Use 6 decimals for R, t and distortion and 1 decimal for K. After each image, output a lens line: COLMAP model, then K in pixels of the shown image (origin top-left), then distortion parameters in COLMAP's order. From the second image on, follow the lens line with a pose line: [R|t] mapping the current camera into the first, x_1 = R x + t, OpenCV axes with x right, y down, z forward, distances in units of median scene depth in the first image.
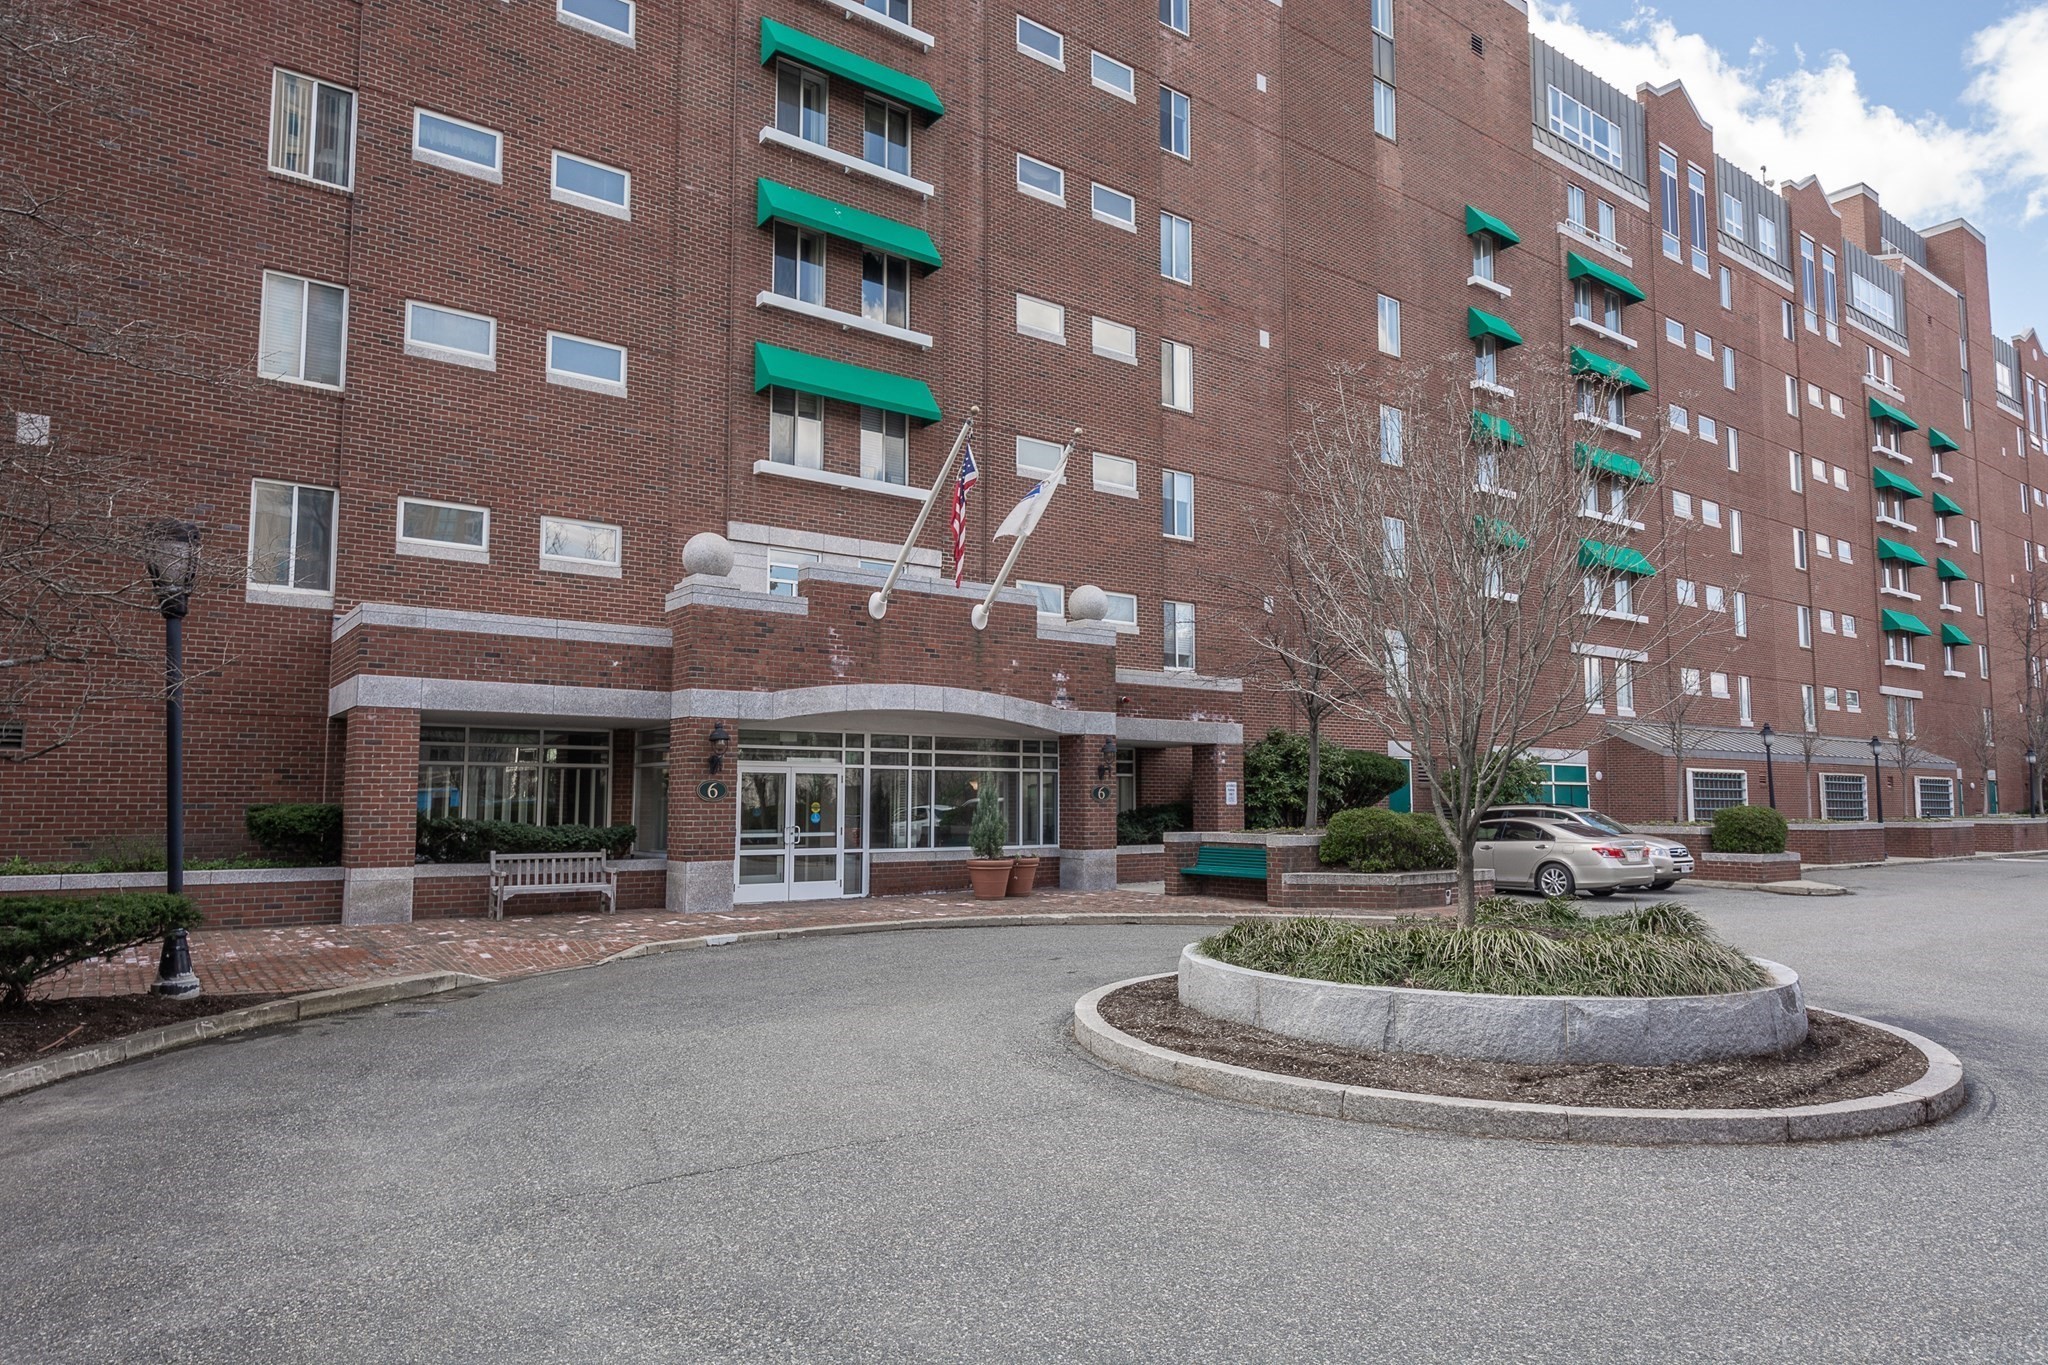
lens RADIAL K [[1212.5, 0, 971.1], [0, 1212.5, 684.0], [0, 0, 1]] dist [0.027728, 0.001373]
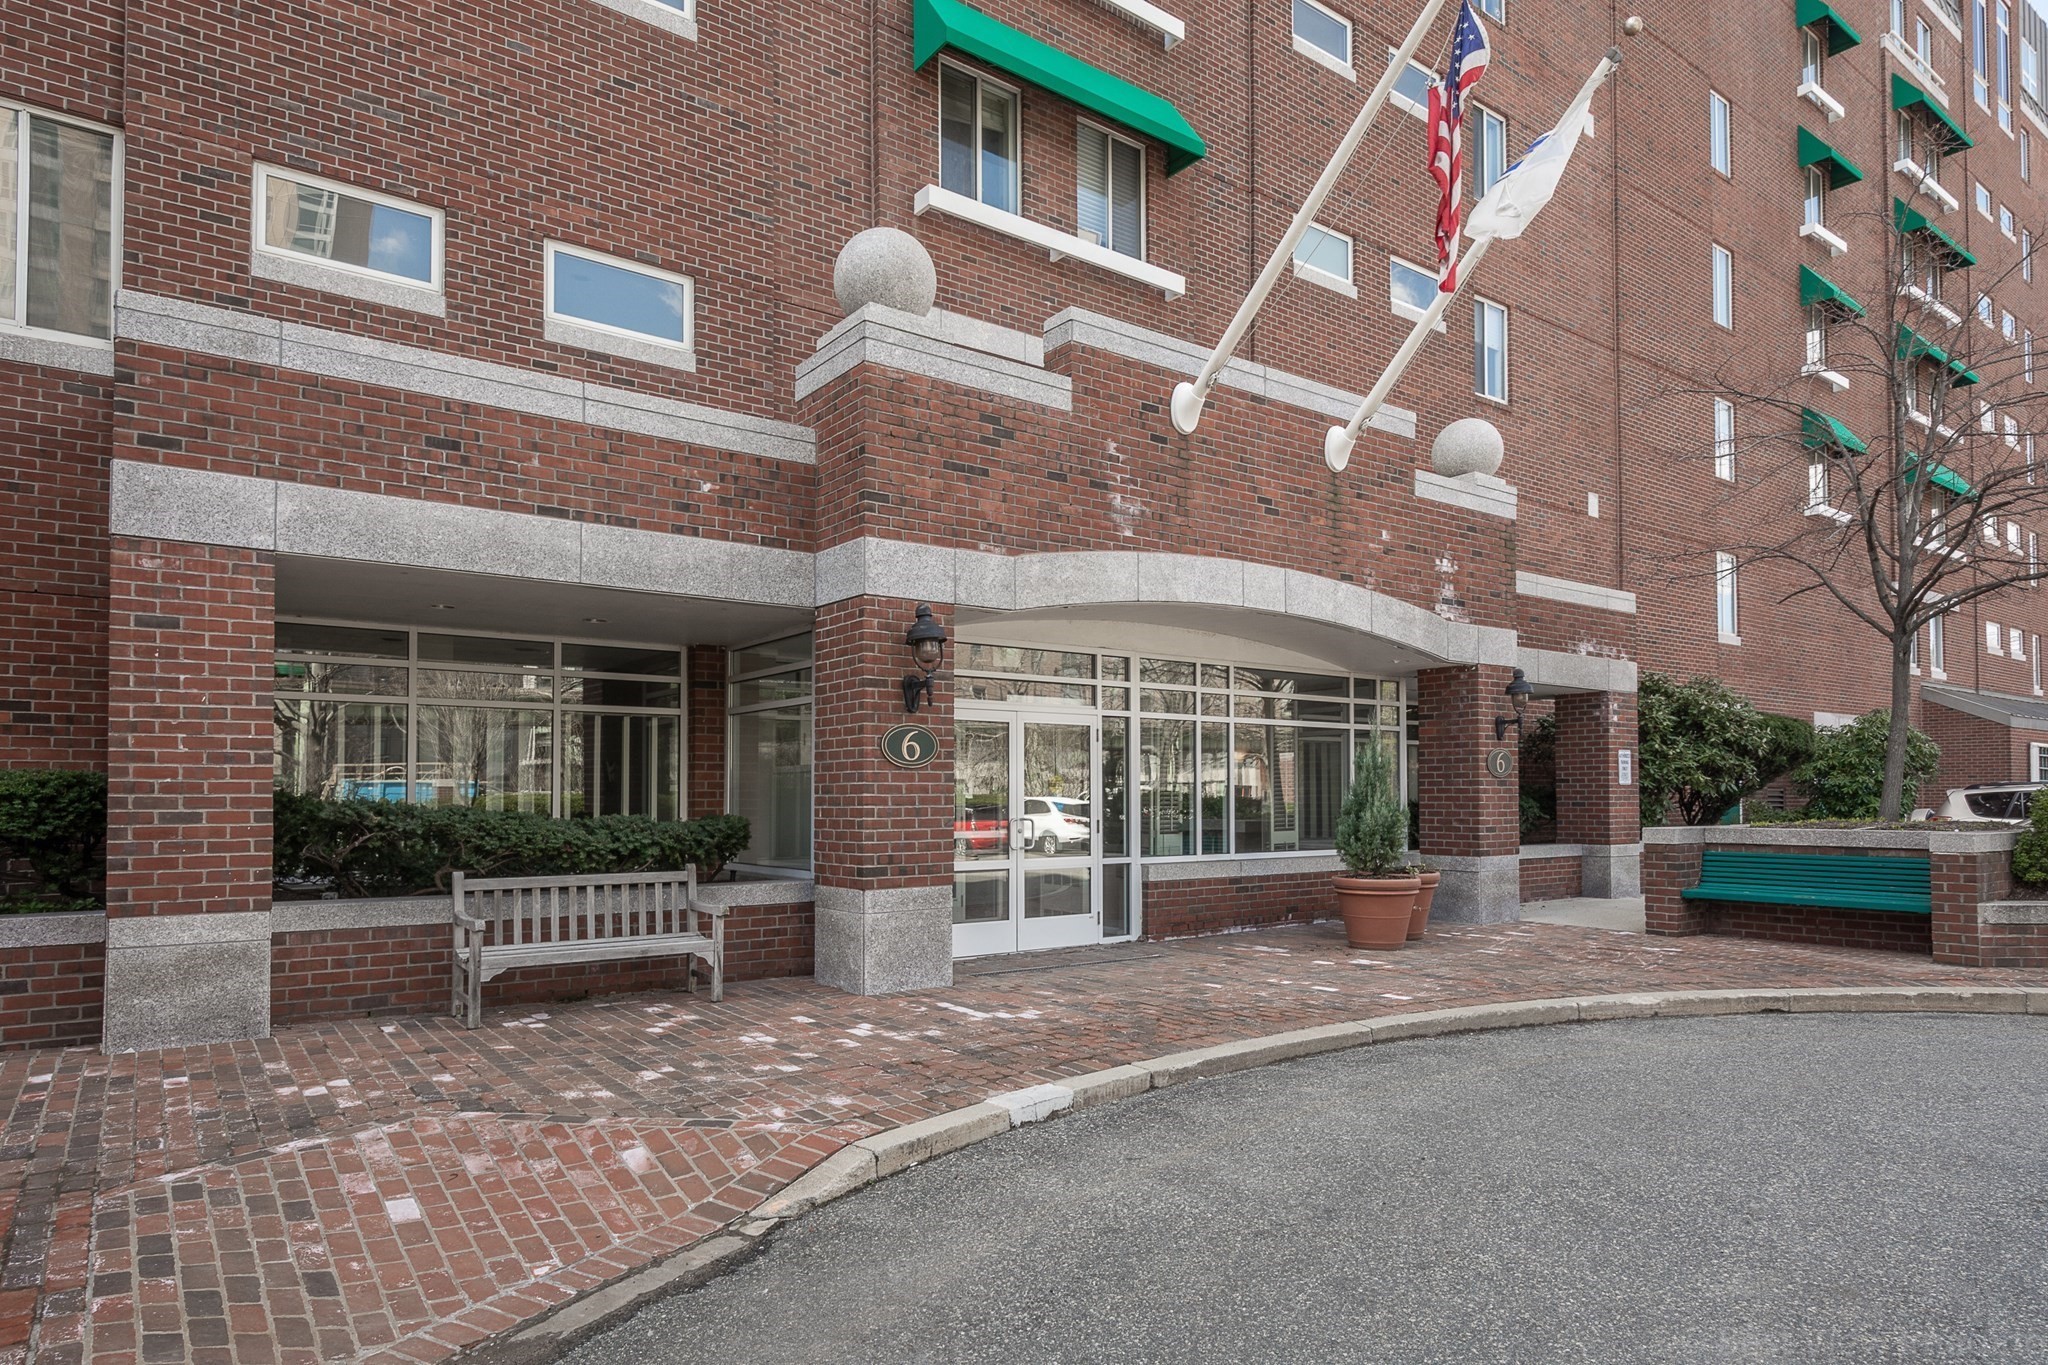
lens RADIAL K [[1194.1, 0, 1028.7], [0, 1194.1, 764.6], [0, 0, 1]] dist [0.014287, -0.001848]
pose [[0.999368, -0.001673, 0.035507, -0.161266], [-0.000818, 0.997546, 0.070015, 0.054151], [-0.035537, -0.070000, 0.996914, 0.454846]]
